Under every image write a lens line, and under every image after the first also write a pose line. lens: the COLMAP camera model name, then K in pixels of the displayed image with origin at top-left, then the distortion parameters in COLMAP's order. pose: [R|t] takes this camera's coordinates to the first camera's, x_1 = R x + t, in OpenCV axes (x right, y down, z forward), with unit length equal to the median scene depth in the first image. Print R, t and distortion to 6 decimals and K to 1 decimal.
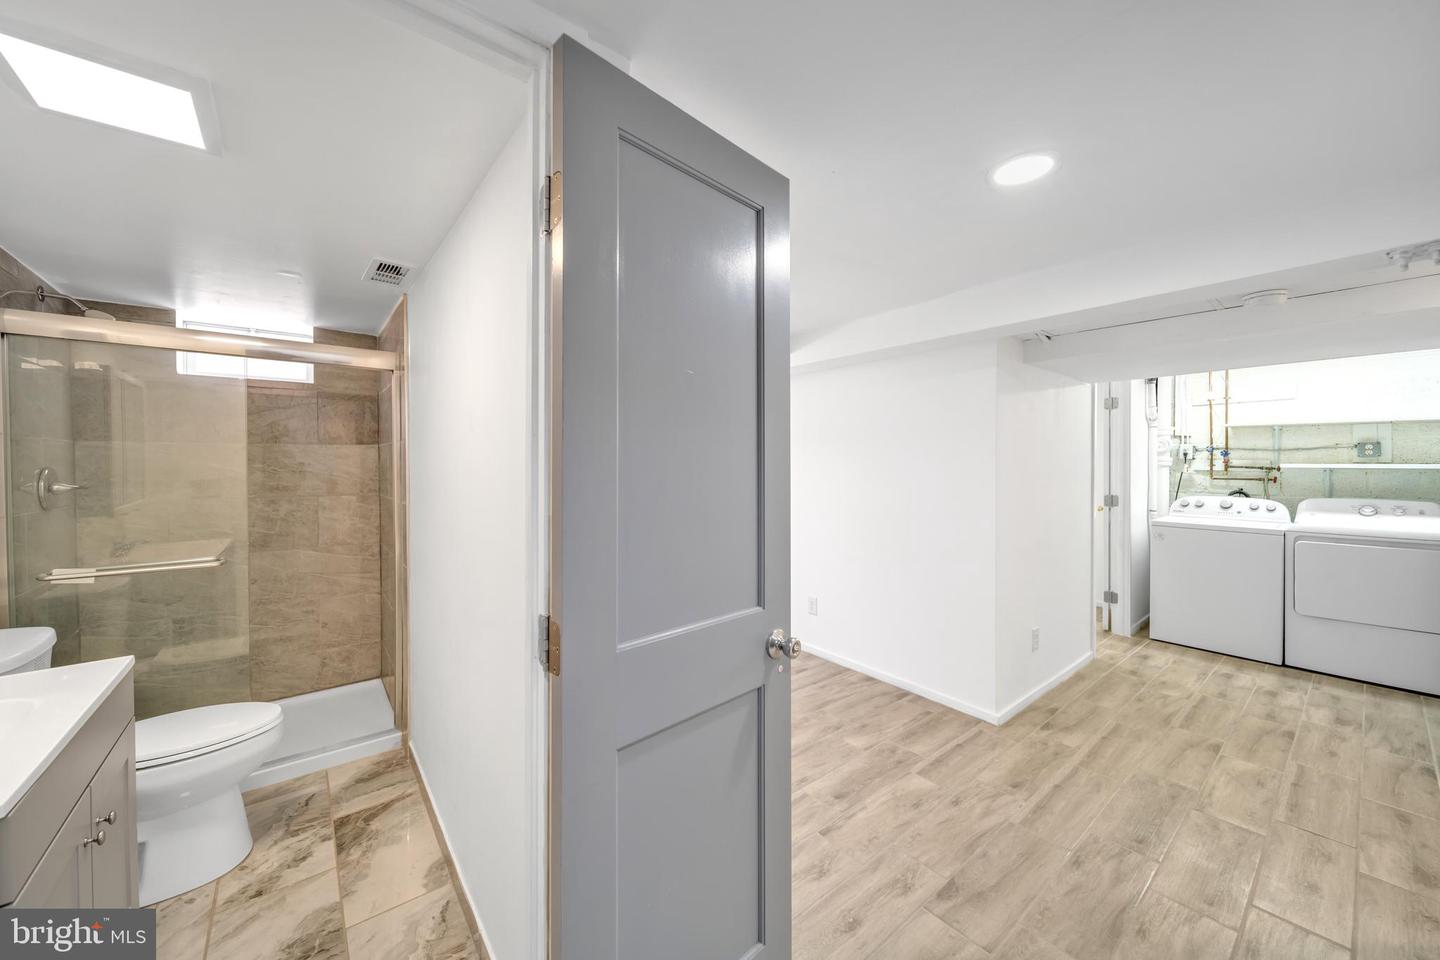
lens RADIAL K [[528.6, 0, 717.0], [0, 528.6, 465.7], [0, 0, 1]] dist [0.013817, -0.005814]
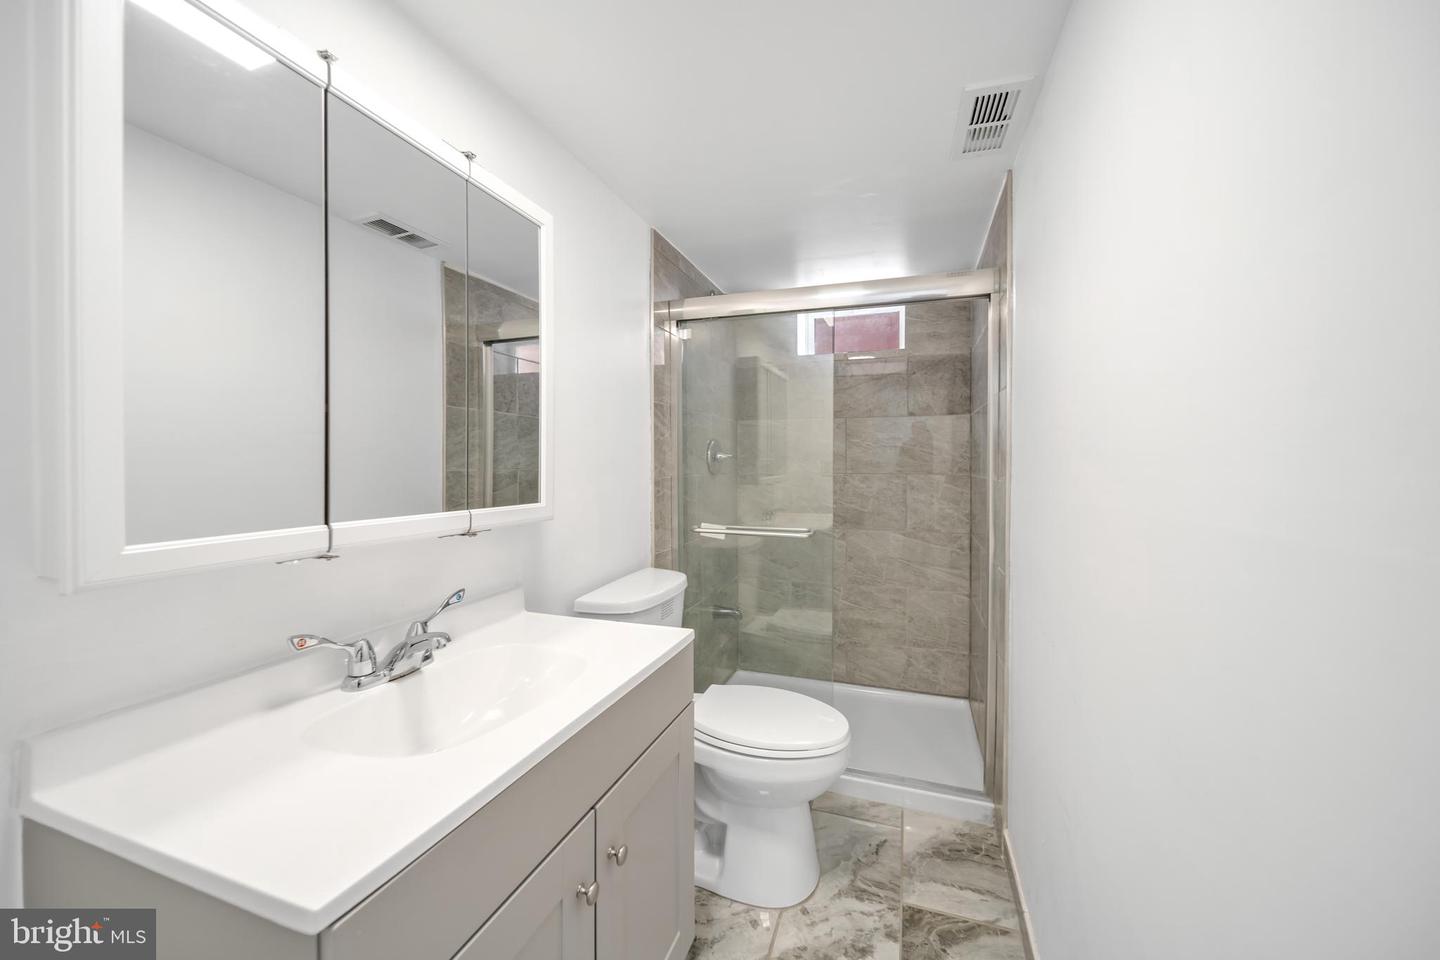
lens RADIAL K [[531.8, 0, 720.0], [0, 531.8, 480.0], [0, 0, 1]] dist [-0.000906, -0.000276]
pose [[0.531737, 0.027276, -0.846470, -0.177977], [-0.003972, 0.999551, 0.029714, 0.046160], [0.846900, -0.012438, 0.531606, 0.287030]]
